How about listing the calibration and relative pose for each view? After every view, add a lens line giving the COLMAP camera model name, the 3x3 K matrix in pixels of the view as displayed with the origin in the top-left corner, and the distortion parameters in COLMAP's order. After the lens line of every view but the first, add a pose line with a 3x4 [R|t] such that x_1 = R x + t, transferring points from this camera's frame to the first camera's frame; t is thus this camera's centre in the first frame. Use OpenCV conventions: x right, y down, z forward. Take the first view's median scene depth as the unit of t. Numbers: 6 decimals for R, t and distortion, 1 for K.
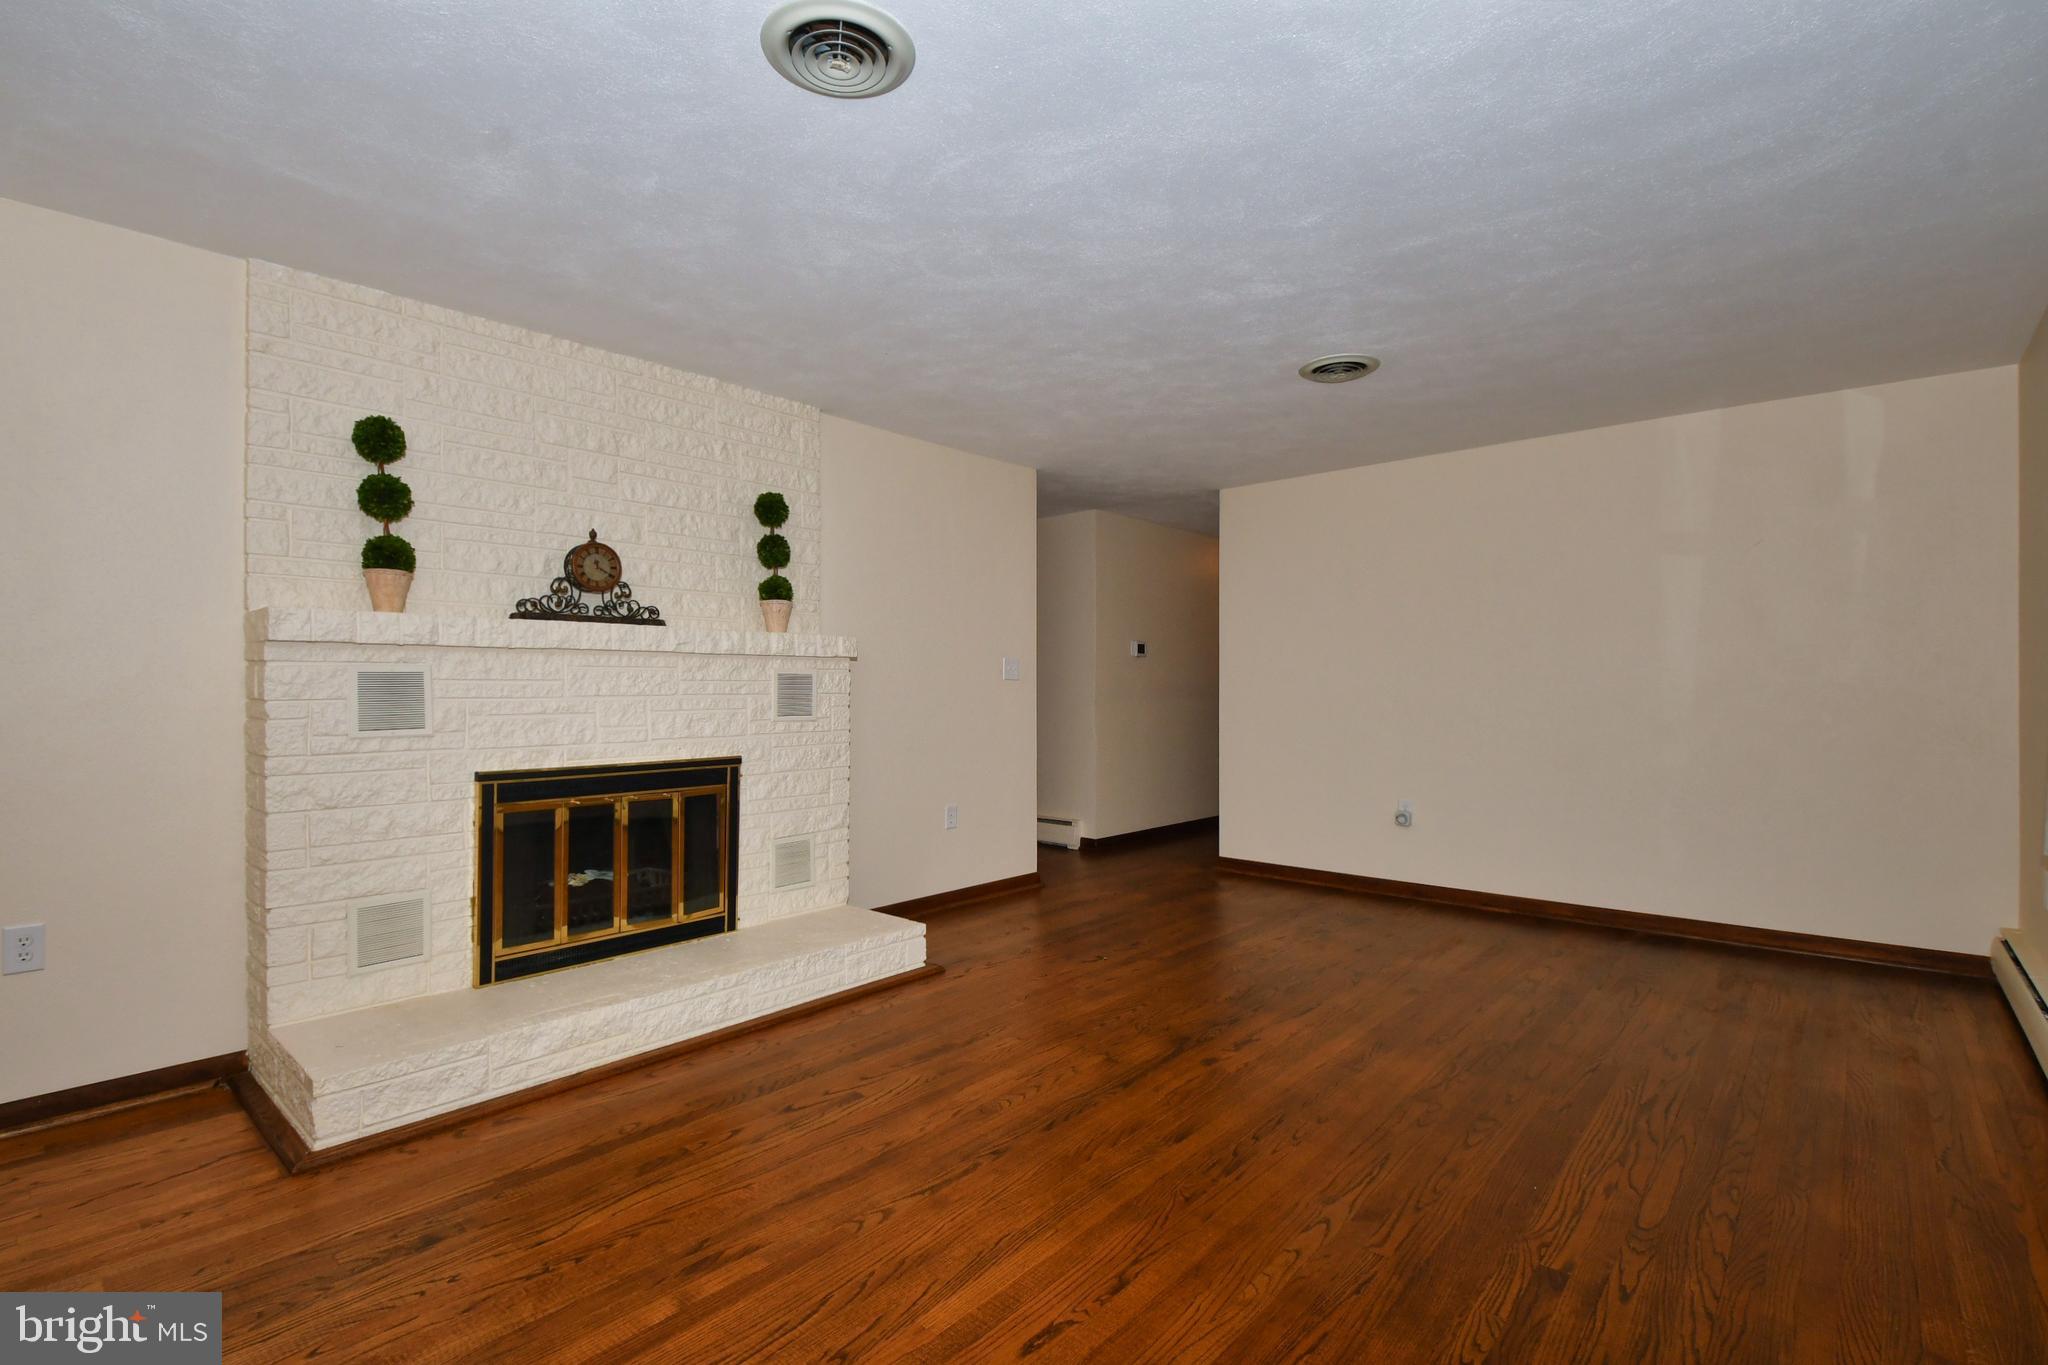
lens RADIAL K [[930.0, 0, 1019.3], [0, 930.0, 690.6], [0, 0, 1]] dist [-0.000835, -0.000067]
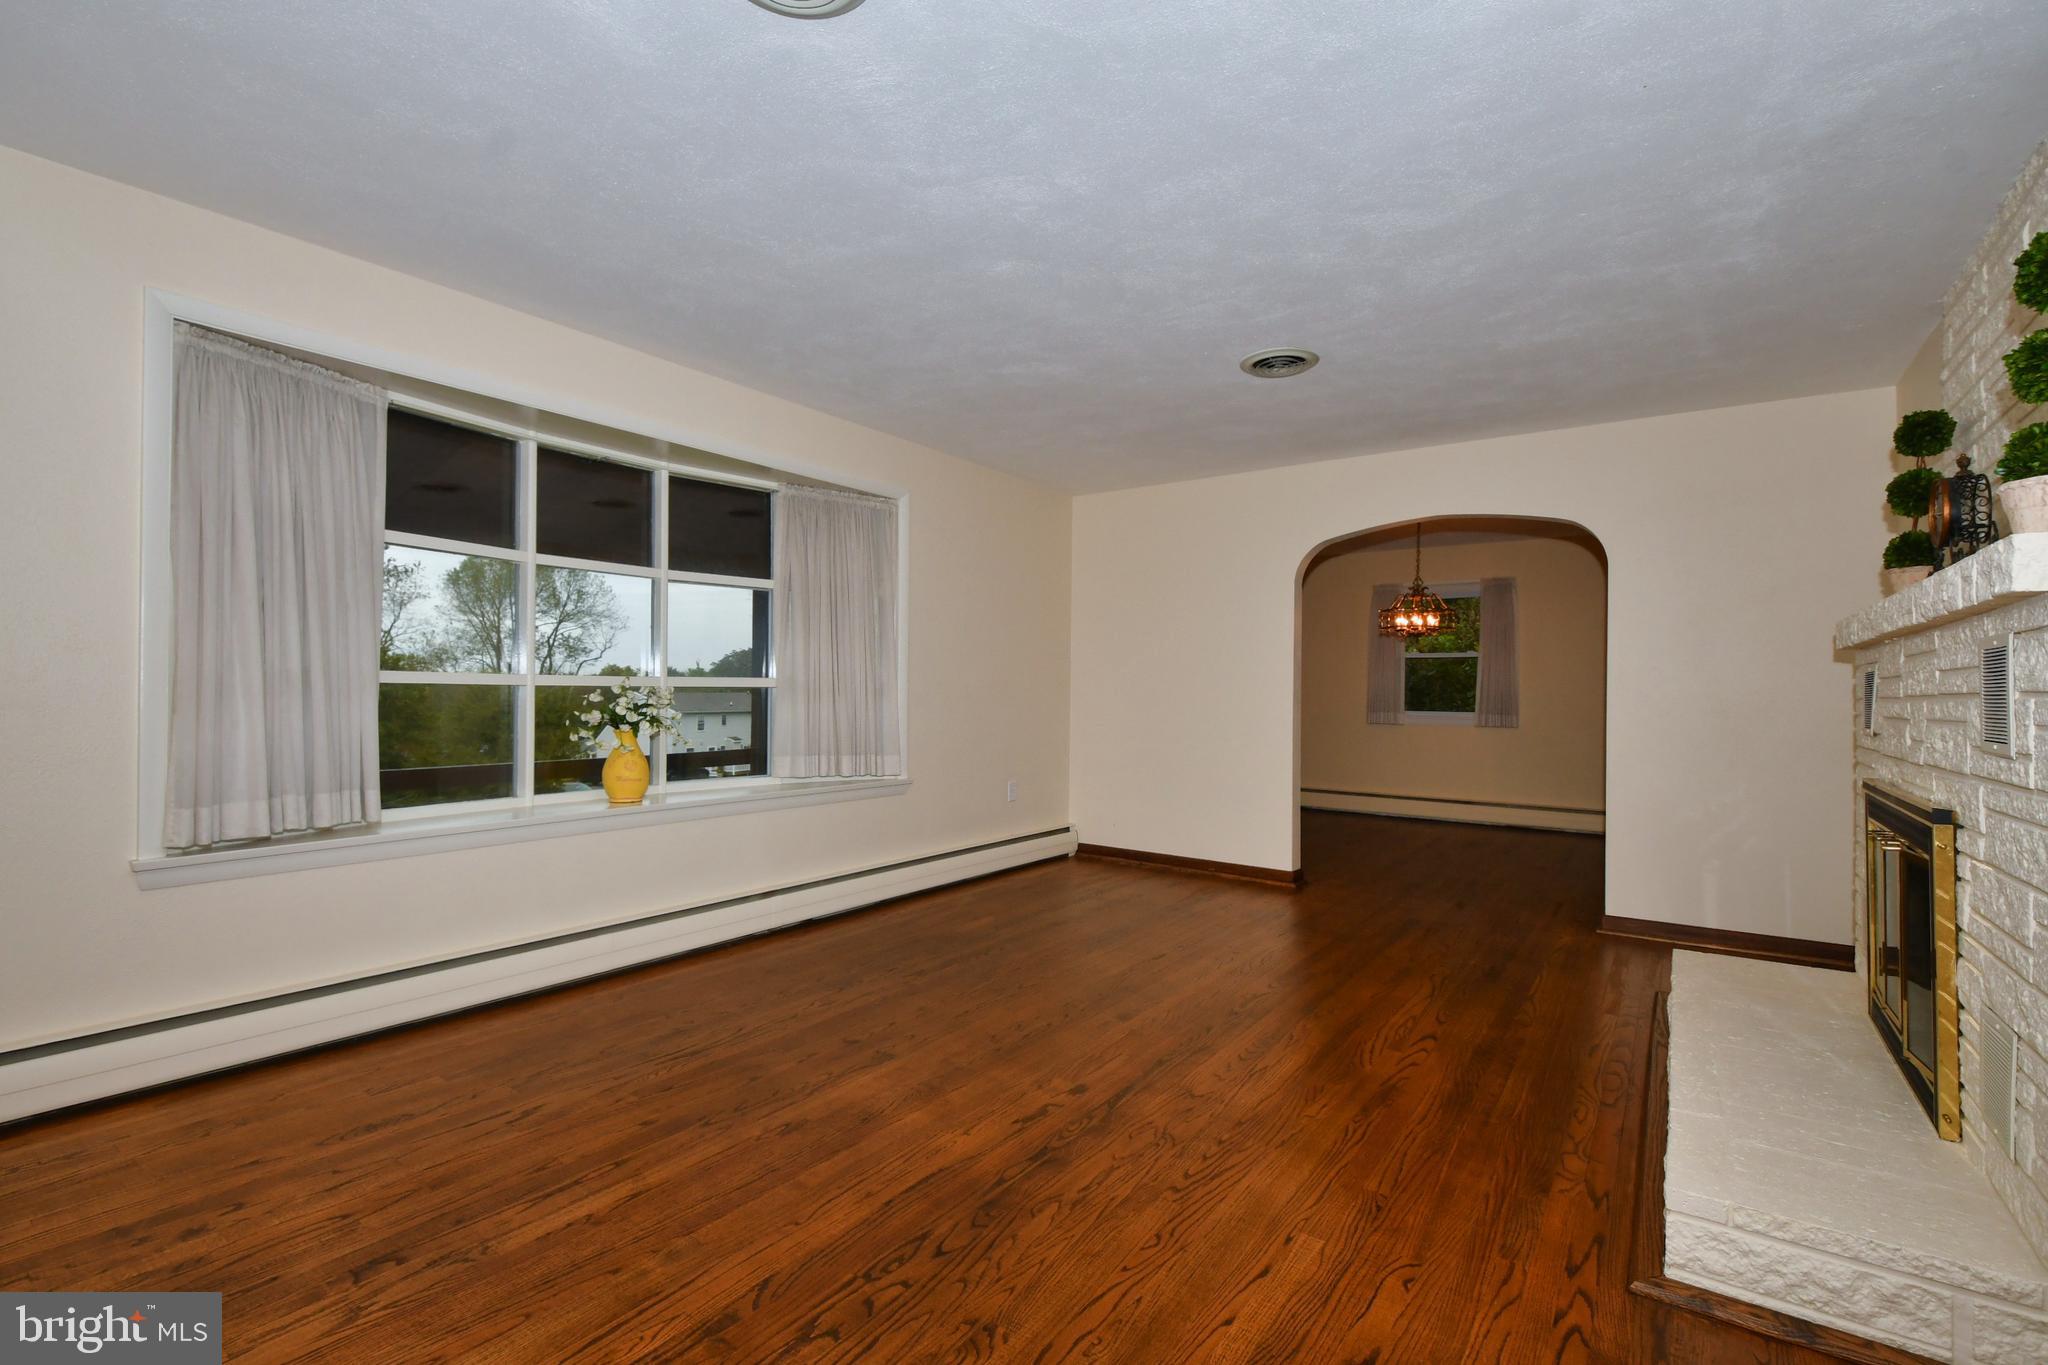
lens RADIAL K [[912.8, 0, 1024.0], [0, 912.8, 682.5], [0, 0, 1]] dist [-0.002994, -0.001109]
pose [[-0.994130, -0.009074, -0.107808, 0.353980], [-0.008788, 0.999957, -0.003123, 0.006891], [0.107832, -0.002157, -0.994167, 1.865843]]
